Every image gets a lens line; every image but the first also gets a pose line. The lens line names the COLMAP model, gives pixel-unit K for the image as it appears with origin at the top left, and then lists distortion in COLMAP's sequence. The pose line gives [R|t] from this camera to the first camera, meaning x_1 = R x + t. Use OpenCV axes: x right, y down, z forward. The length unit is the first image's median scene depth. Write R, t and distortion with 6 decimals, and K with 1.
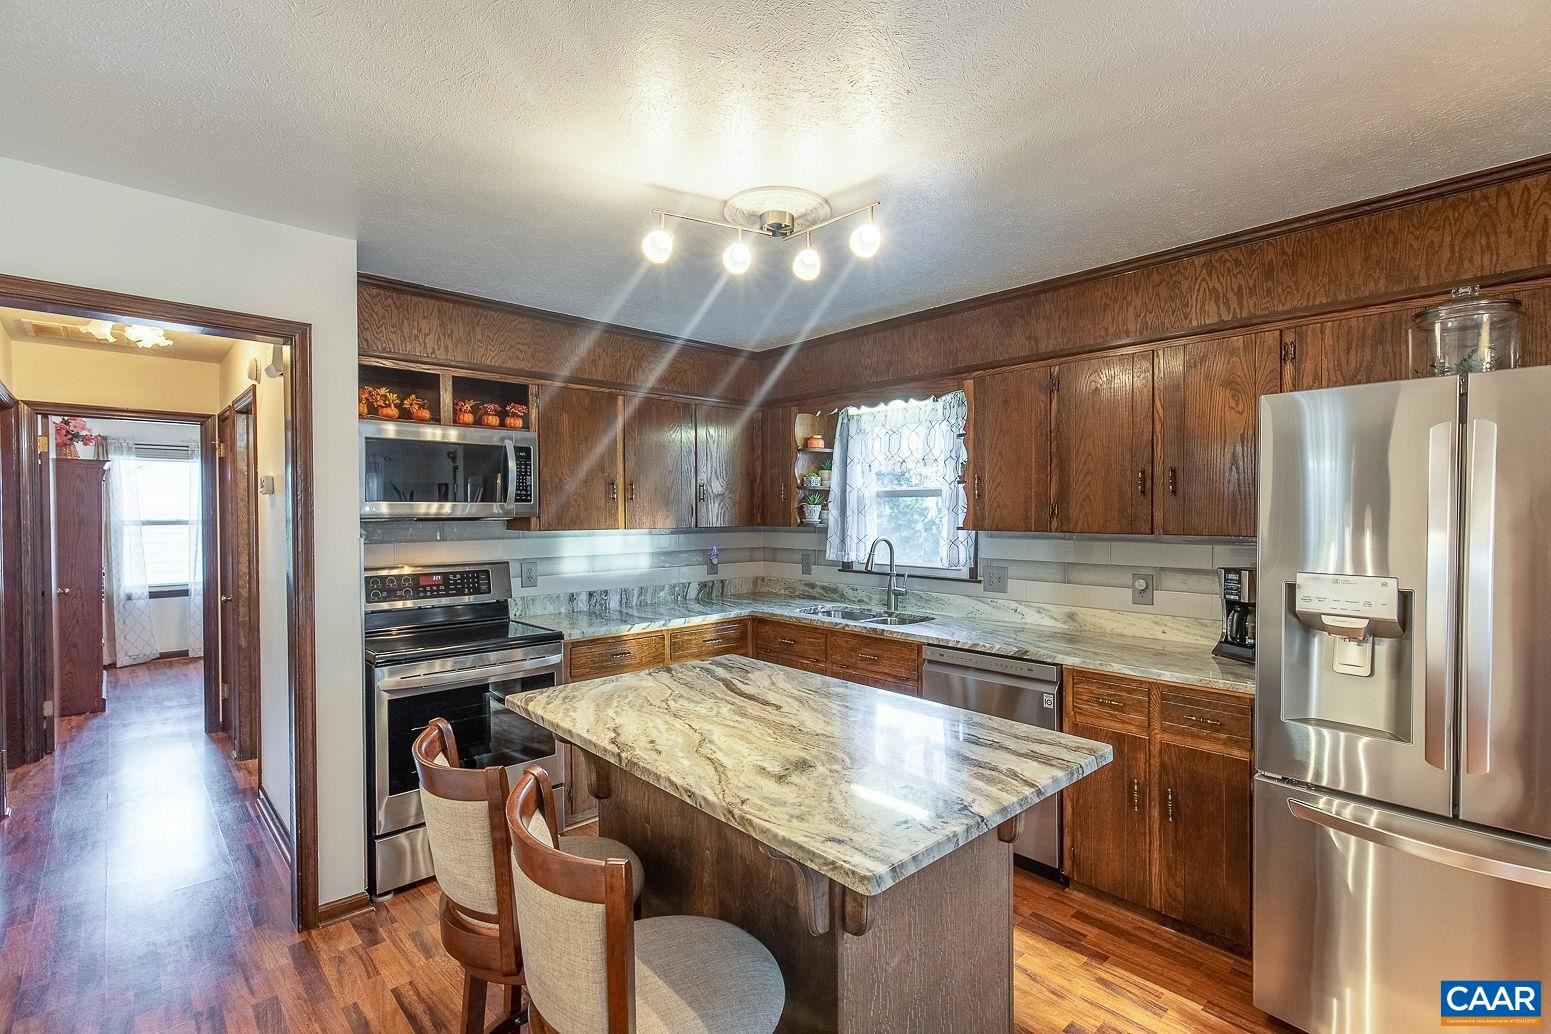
lens RADIAL K [[712.8, 0, 781.9], [0, 712.8, 514.8], [0, 0, 1]] dist [0.000955, 0.000095]
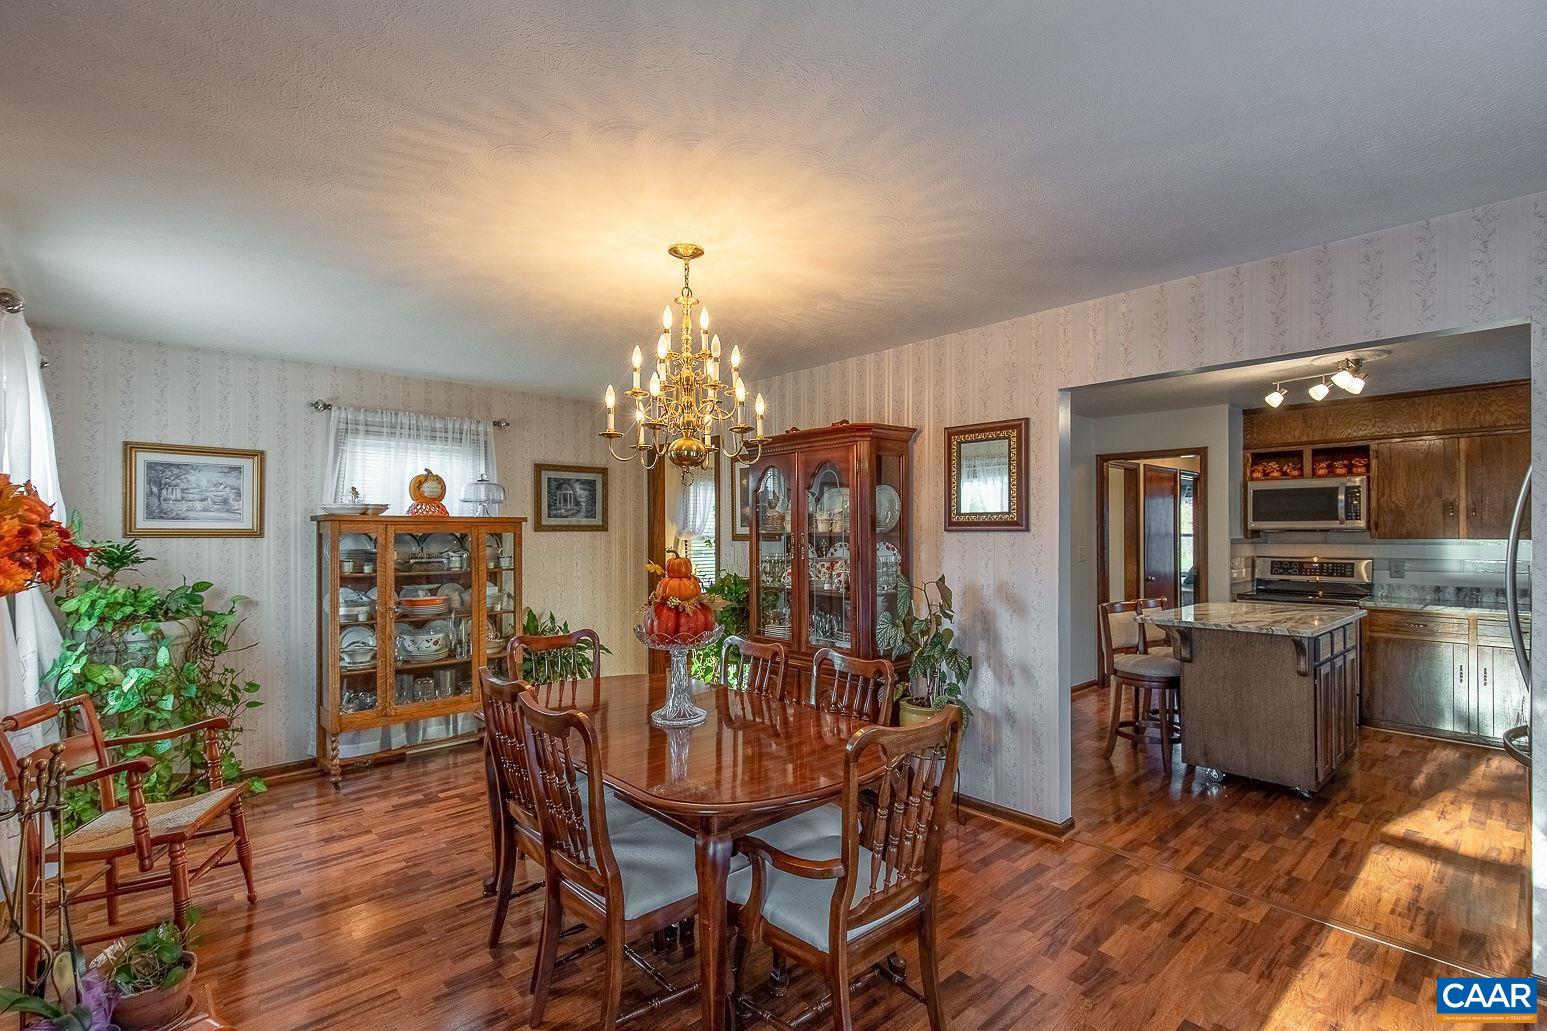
lens RADIAL K [[715.8, 0, 766.9], [0, 715.8, 533.3], [0, 0, 1]] dist [0.000456, 0.000132]
pose [[-0.005097, 0.003238, -0.999982, 2.017285], [-0.005453, 0.999980, 0.003266, 0.021260], [0.999972, 0.005469, -0.005079, -0.513475]]
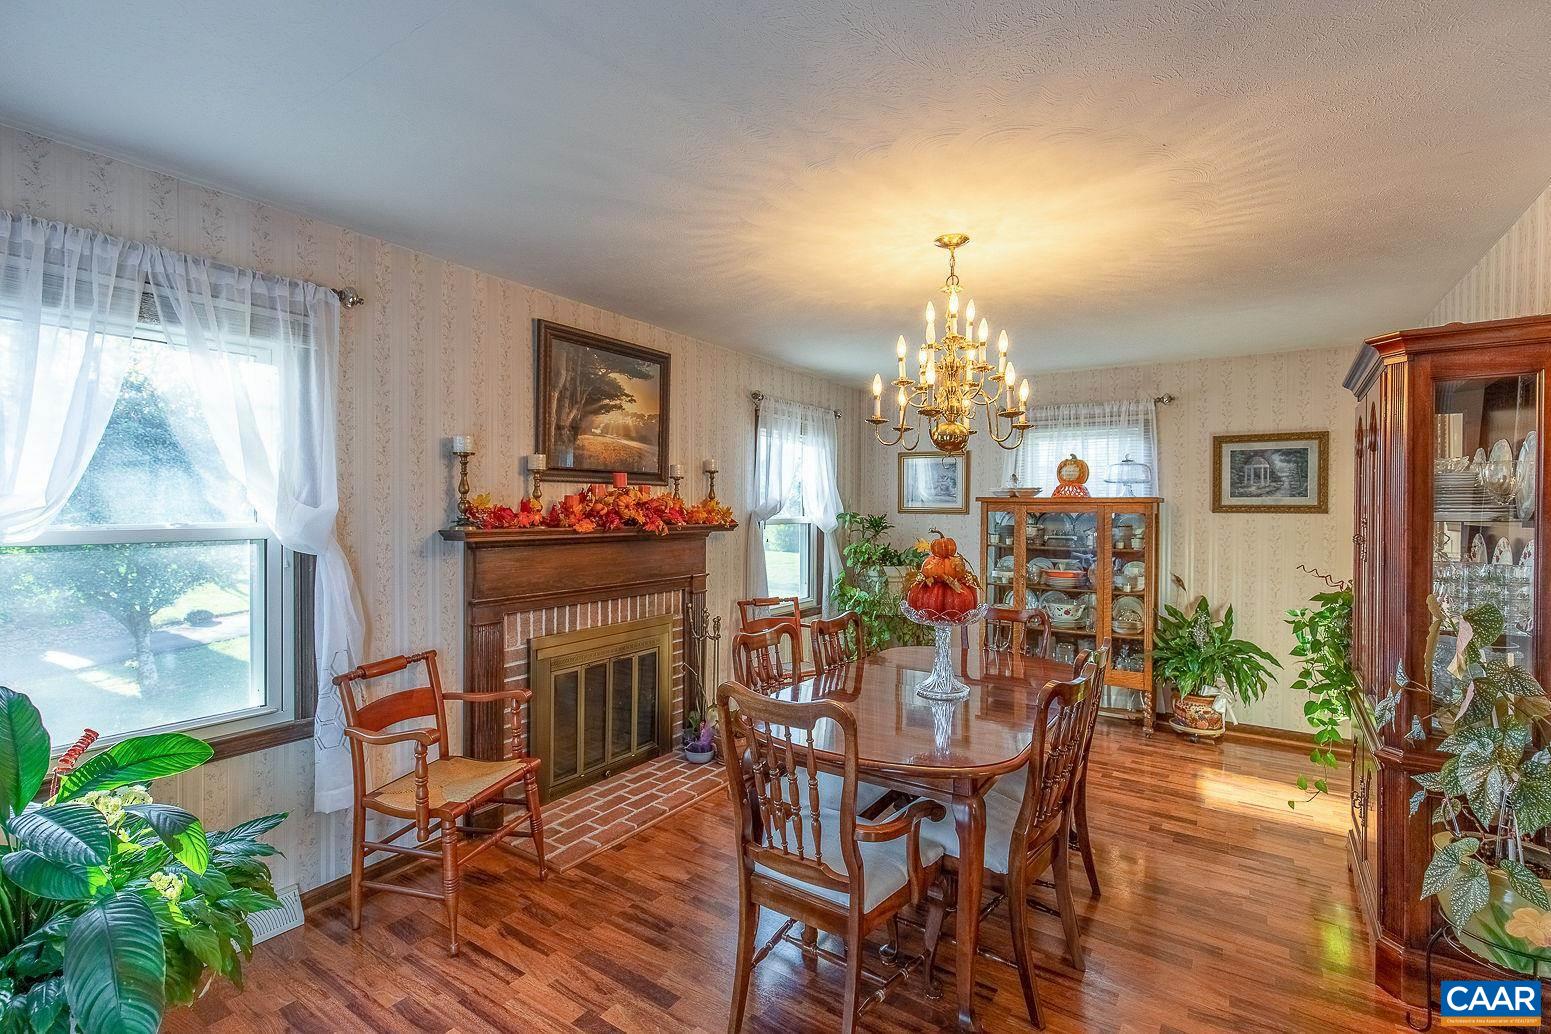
lens RADIAL K [[717.6, 0, 775.5], [0, 717.6, 517.0], [0, 0, 1]] dist [0.002640, -0.000032]
pose [[-0.974925, -0.002889, -0.222515, 1.385400], [-0.008032, 0.999721, 0.022211, 0.003771], [0.222389, 0.023442, -0.974676, 0.502101]]
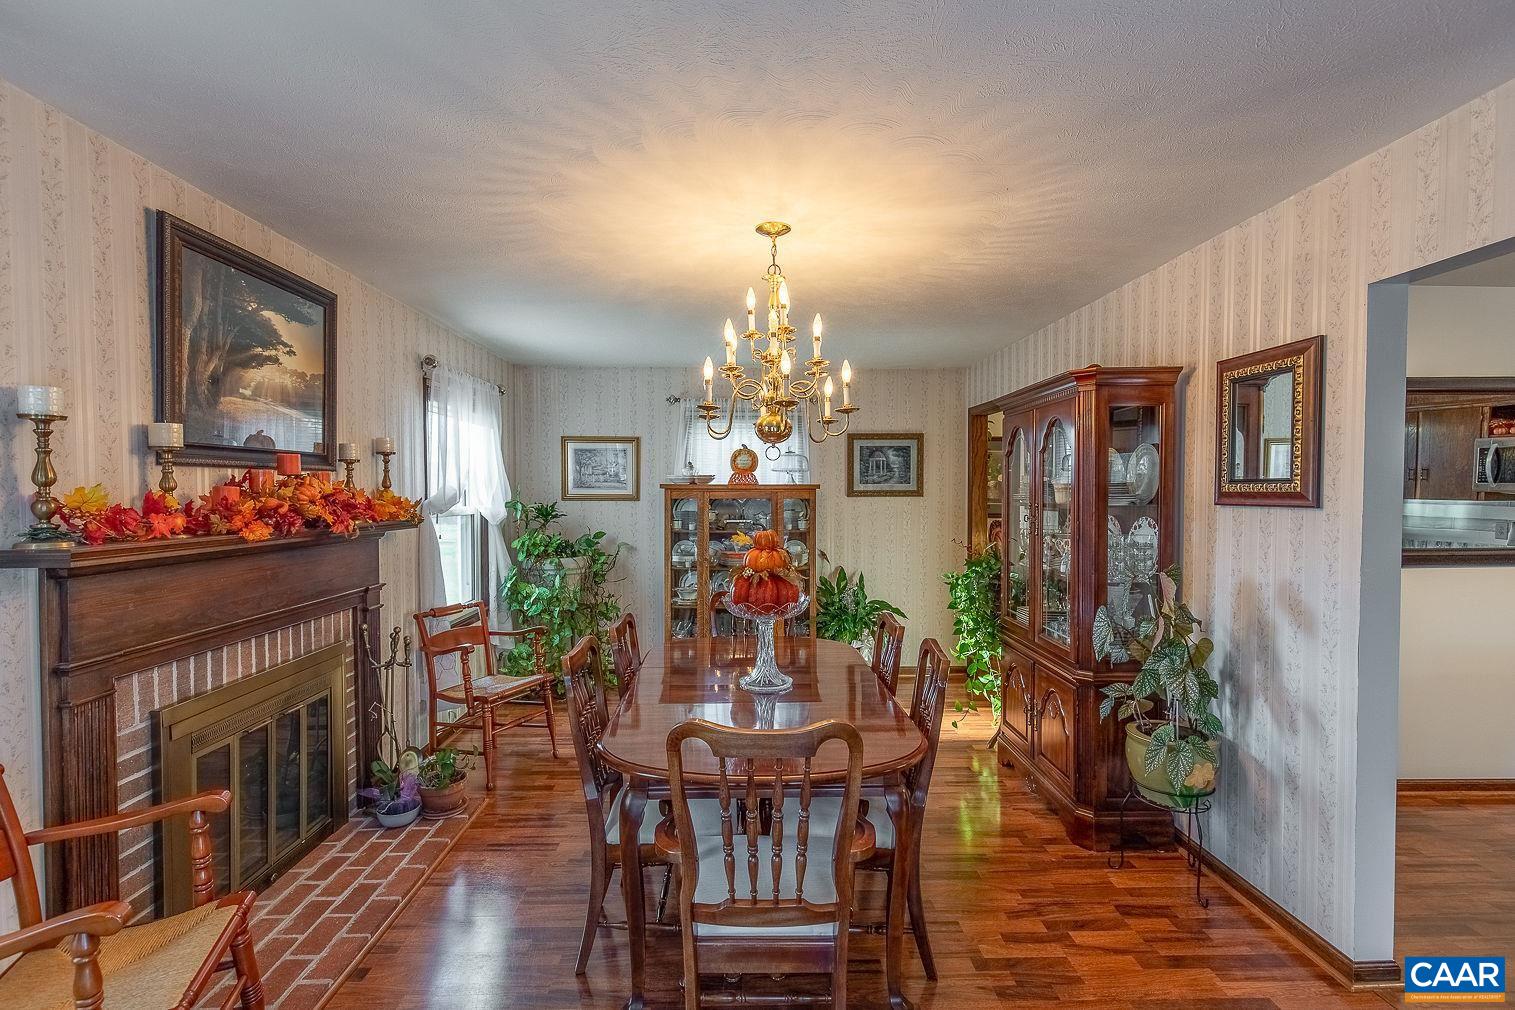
lens RADIAL K [[702.8, 0, 763.9], [0, 702.8, 509.4], [0, 0, 1]] dist [0.001058, -0.000198]
pose [[-0.660071, 0.021622, -0.750892, 1.730850], [-0.005320, 0.999426, 0.033454, -0.010156], [0.751184, 0.026077, -0.659577, 0.142523]]
